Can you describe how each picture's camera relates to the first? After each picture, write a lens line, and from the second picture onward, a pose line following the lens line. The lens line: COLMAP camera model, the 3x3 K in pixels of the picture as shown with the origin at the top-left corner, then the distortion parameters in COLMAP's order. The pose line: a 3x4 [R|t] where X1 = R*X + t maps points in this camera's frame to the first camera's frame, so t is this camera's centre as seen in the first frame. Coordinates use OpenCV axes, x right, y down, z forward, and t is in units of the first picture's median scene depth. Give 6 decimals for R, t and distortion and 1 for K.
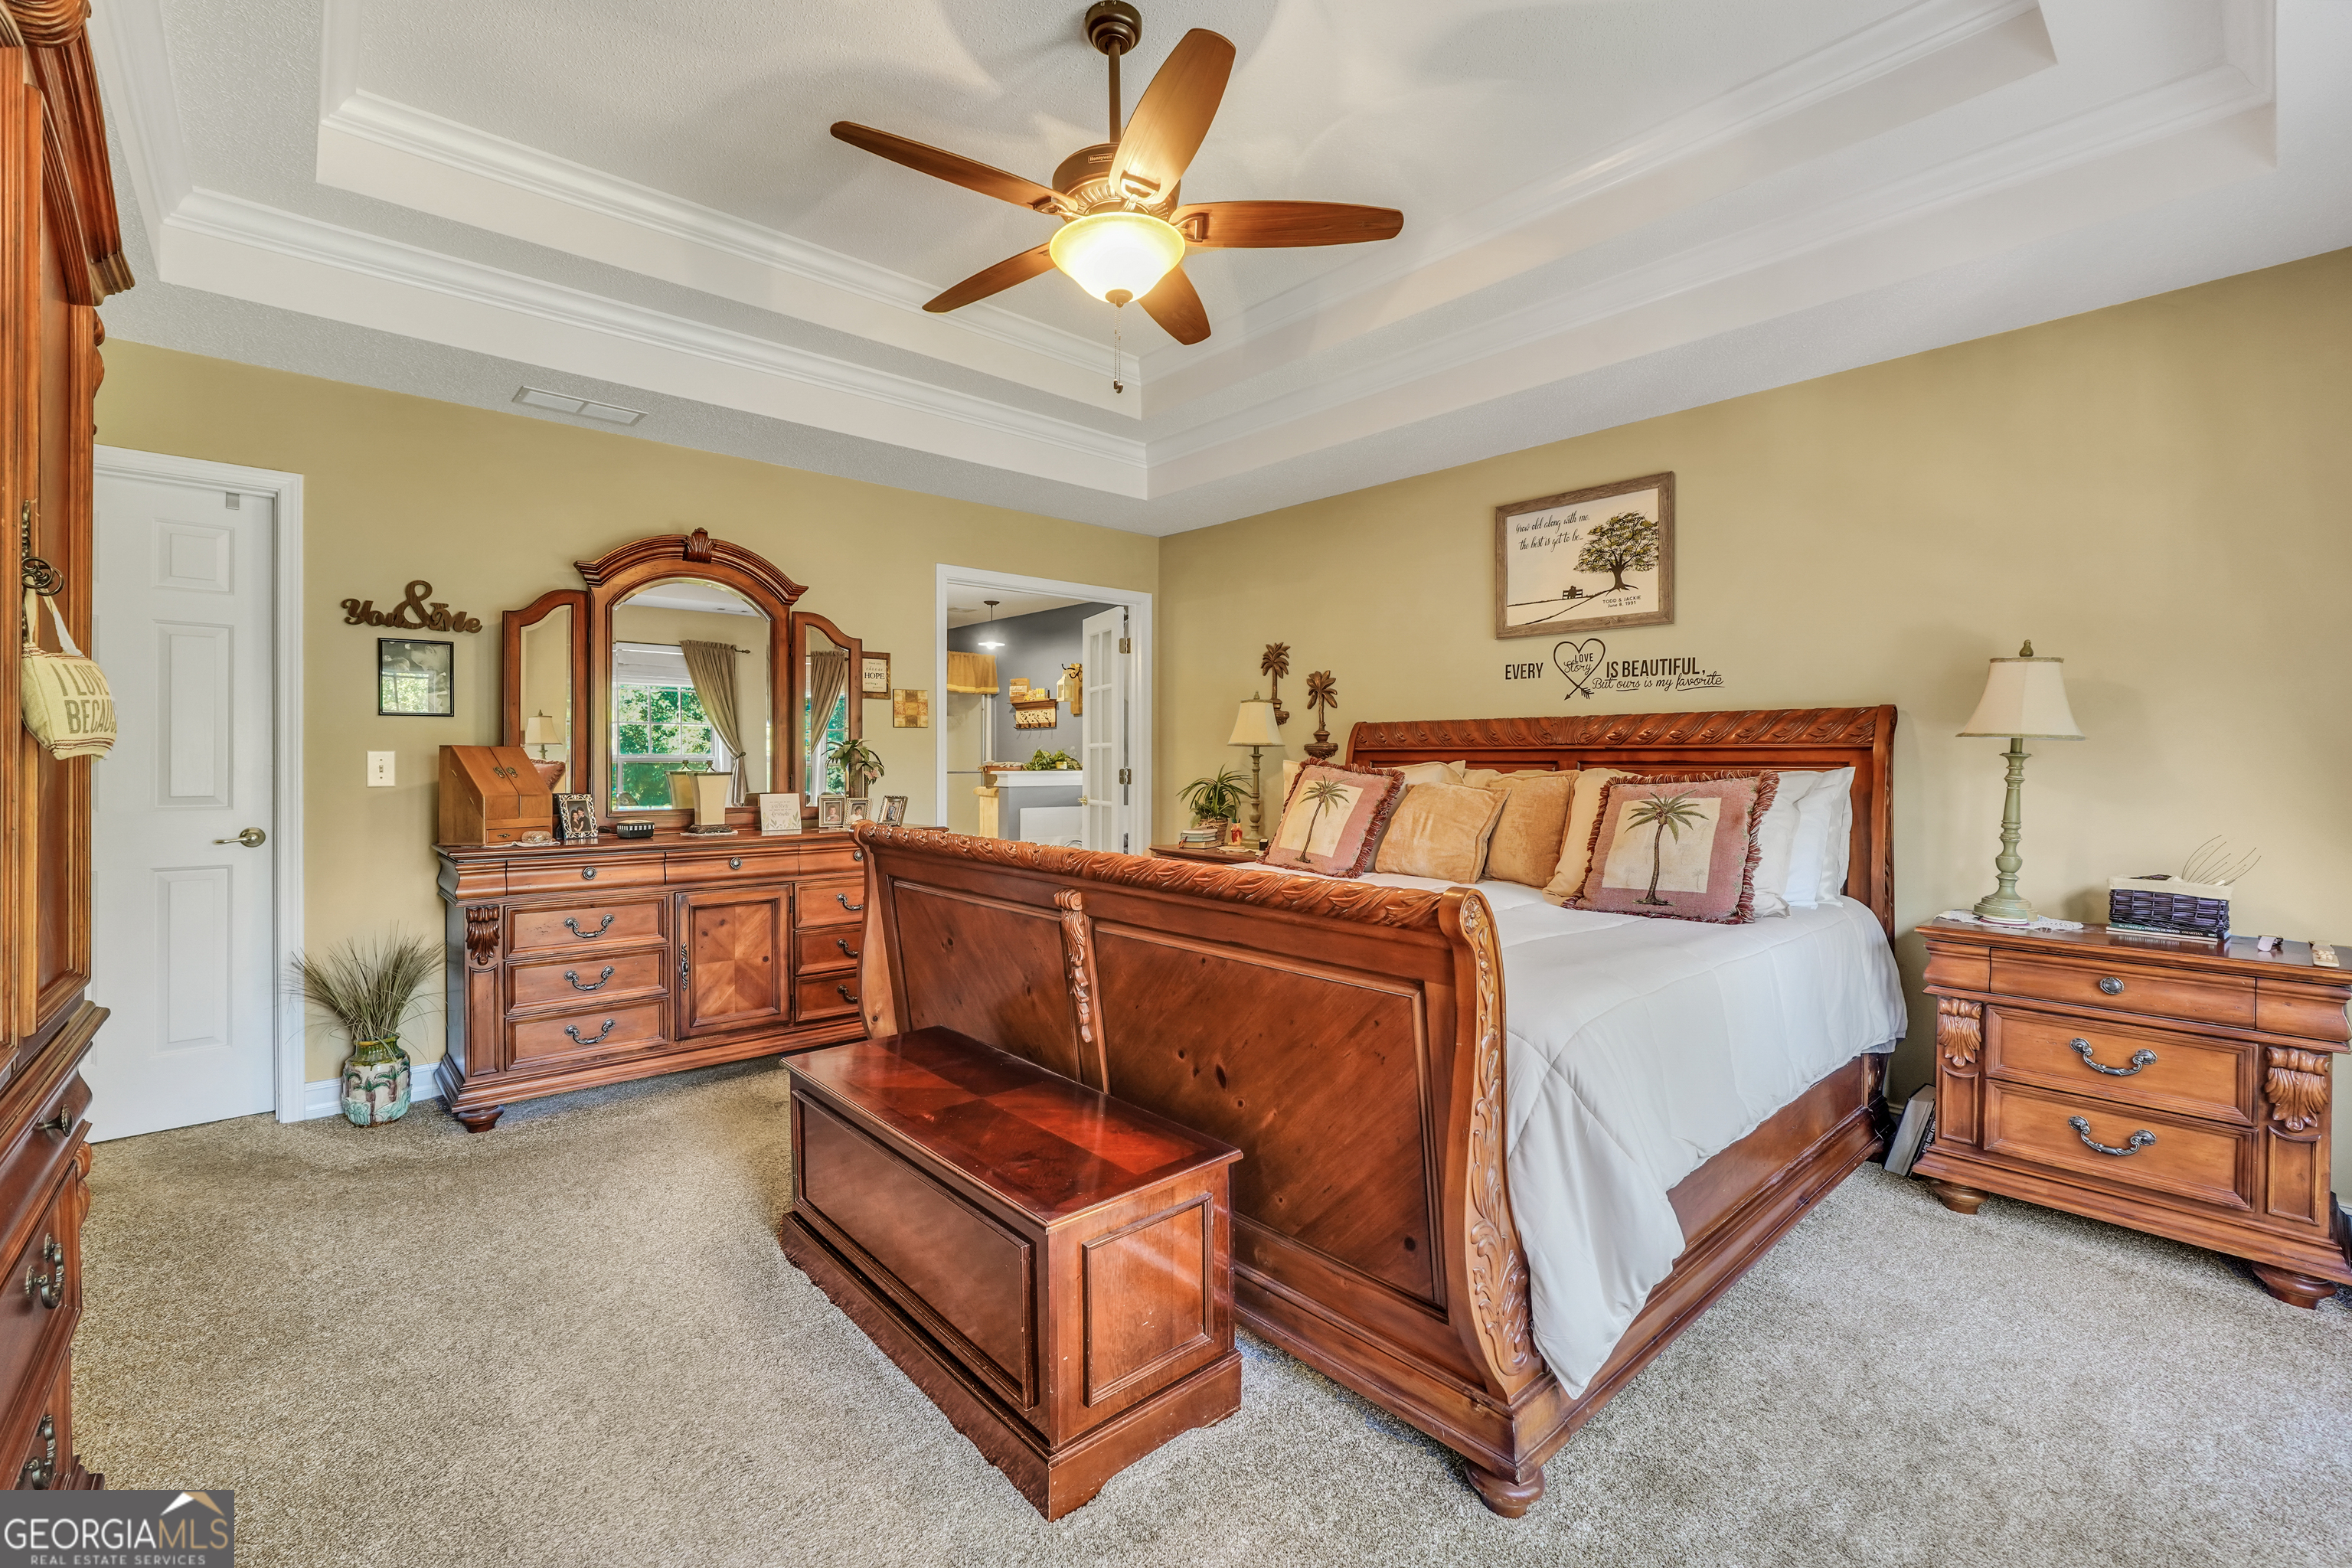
lens RADIAL K [[999.4, 0, 1155.1], [0, 999.4, 762.9], [0, 0, 1]] dist [0.001048, 0.000301]
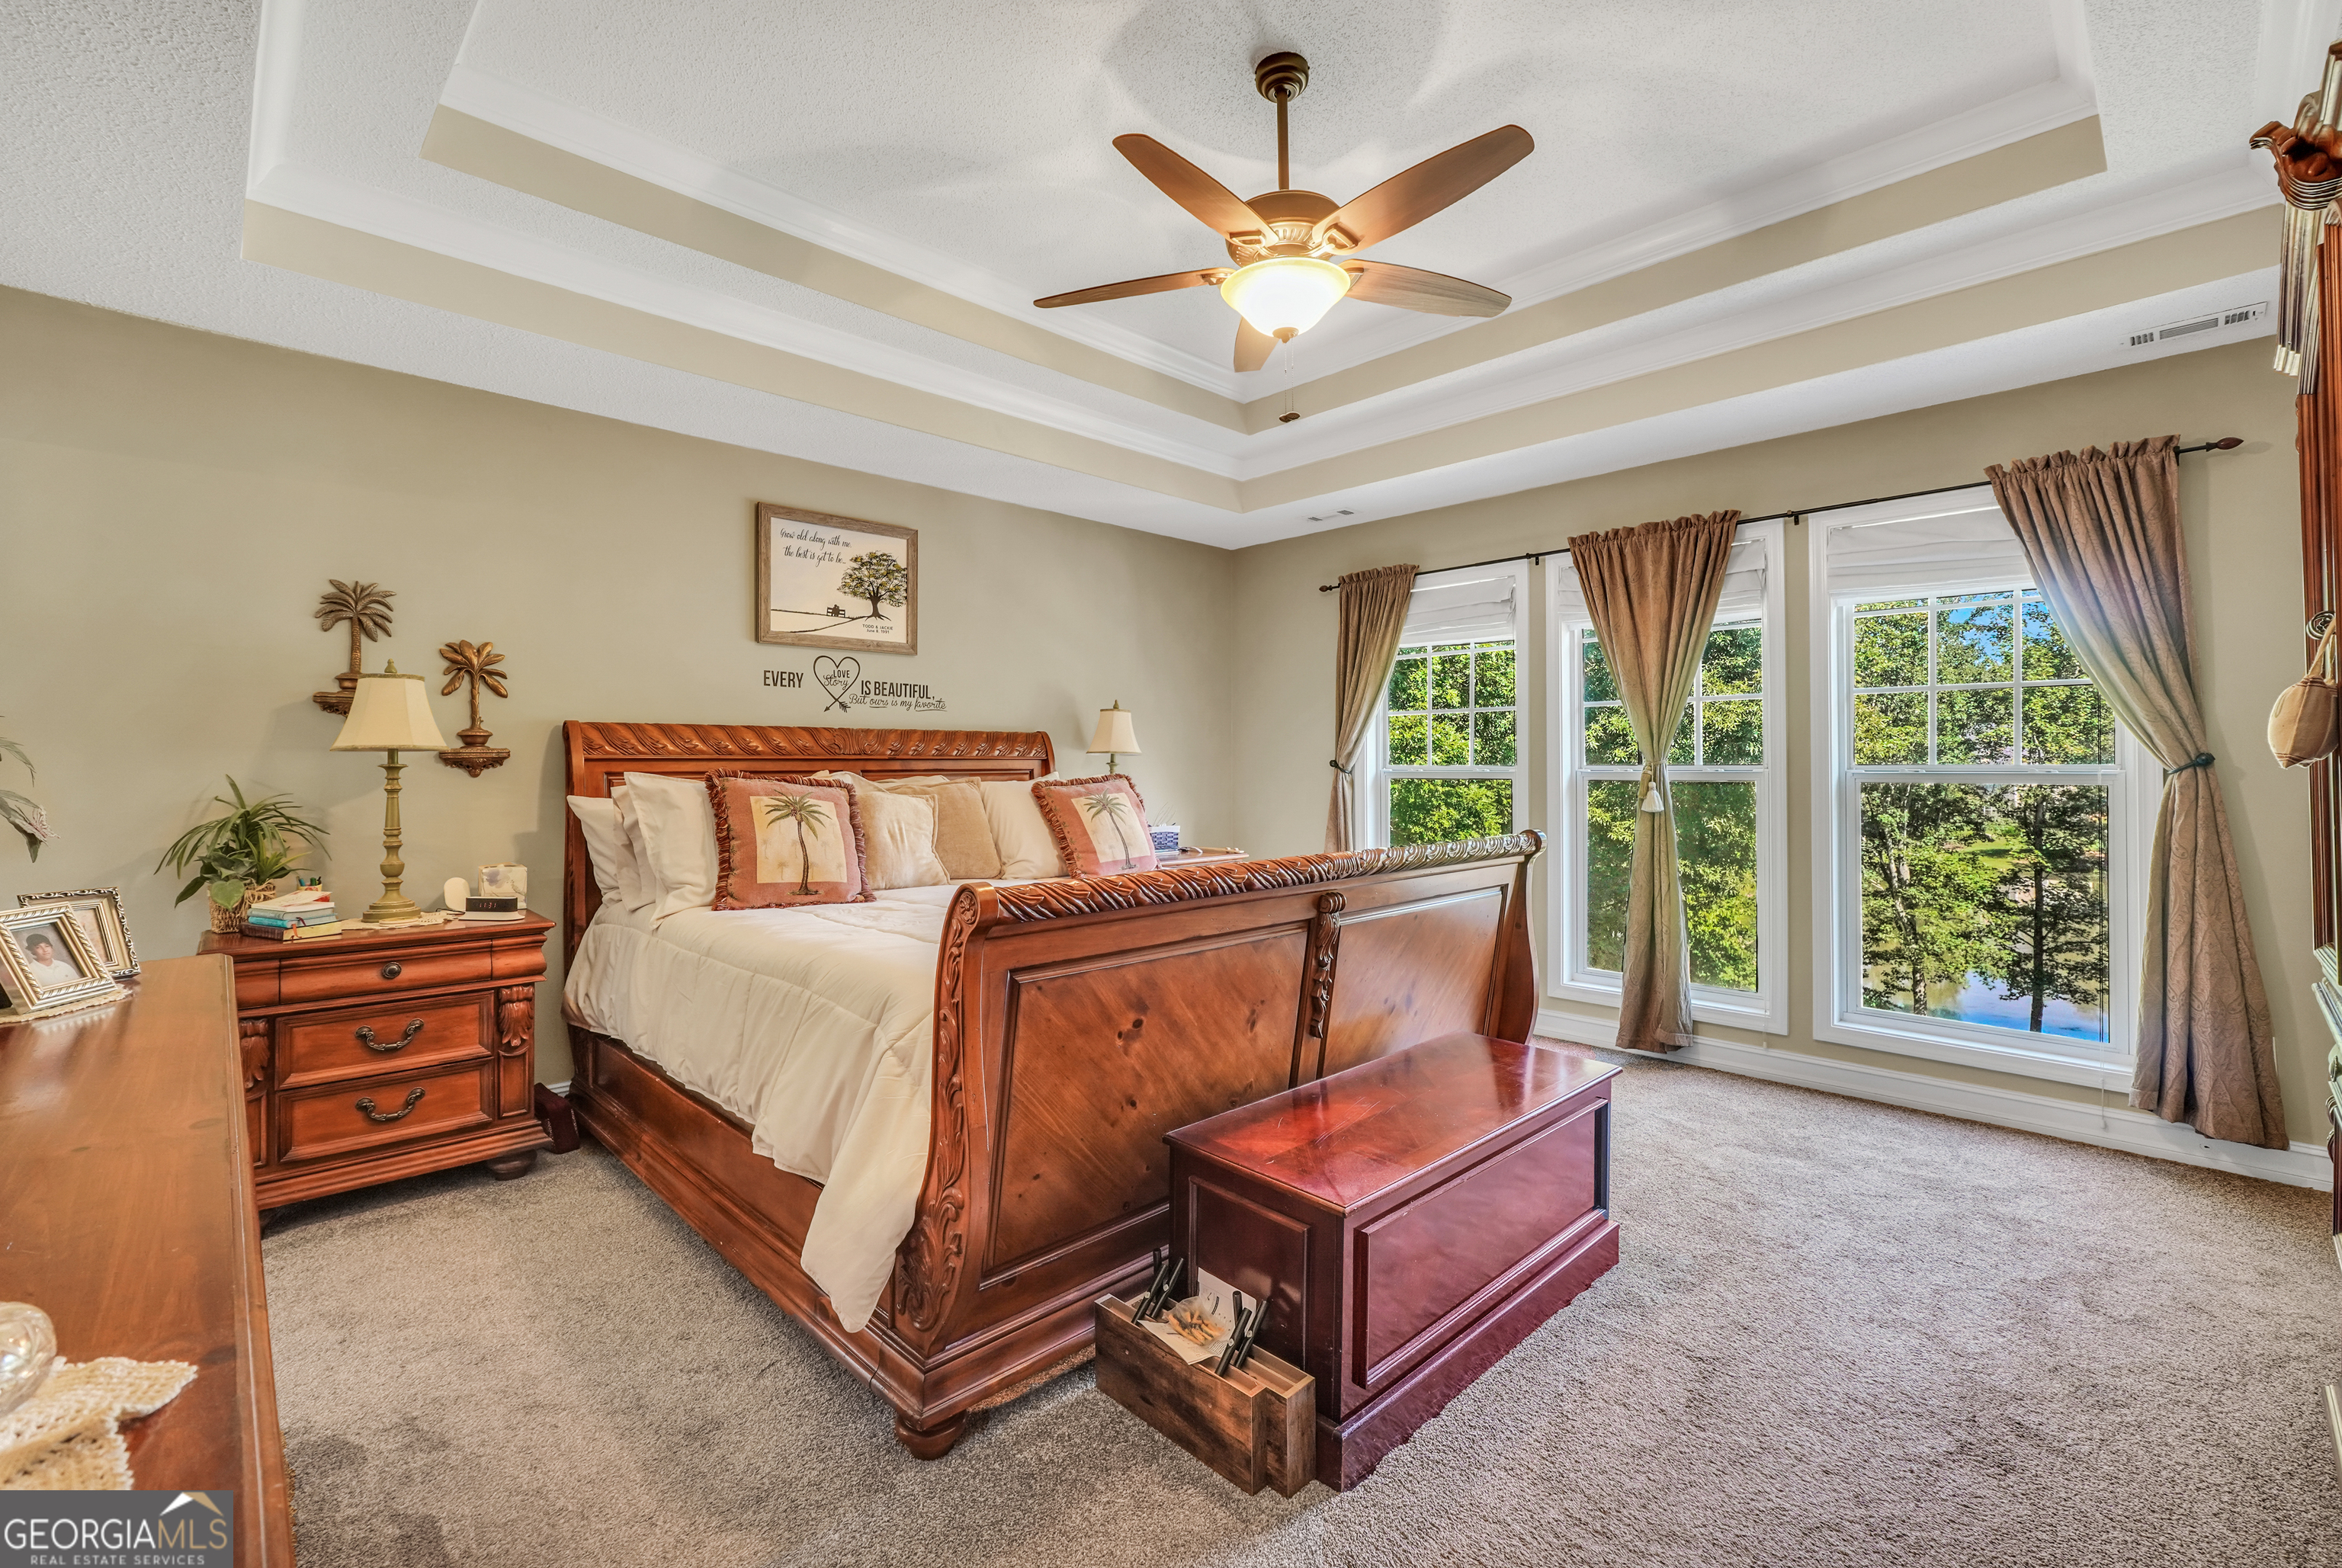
lens RADIAL K [[995.1, 0, 1149.7], [0, 995.1, 774.2], [0, 0, 1]] dist [0.001048, 0.000301]
pose [[-0.034236, -0.011660, 0.999346, -0.648294], [0.010327, 0.999874, 0.012020, -0.006466], [-0.999360, 0.010731, -0.034111, 0.701410]]
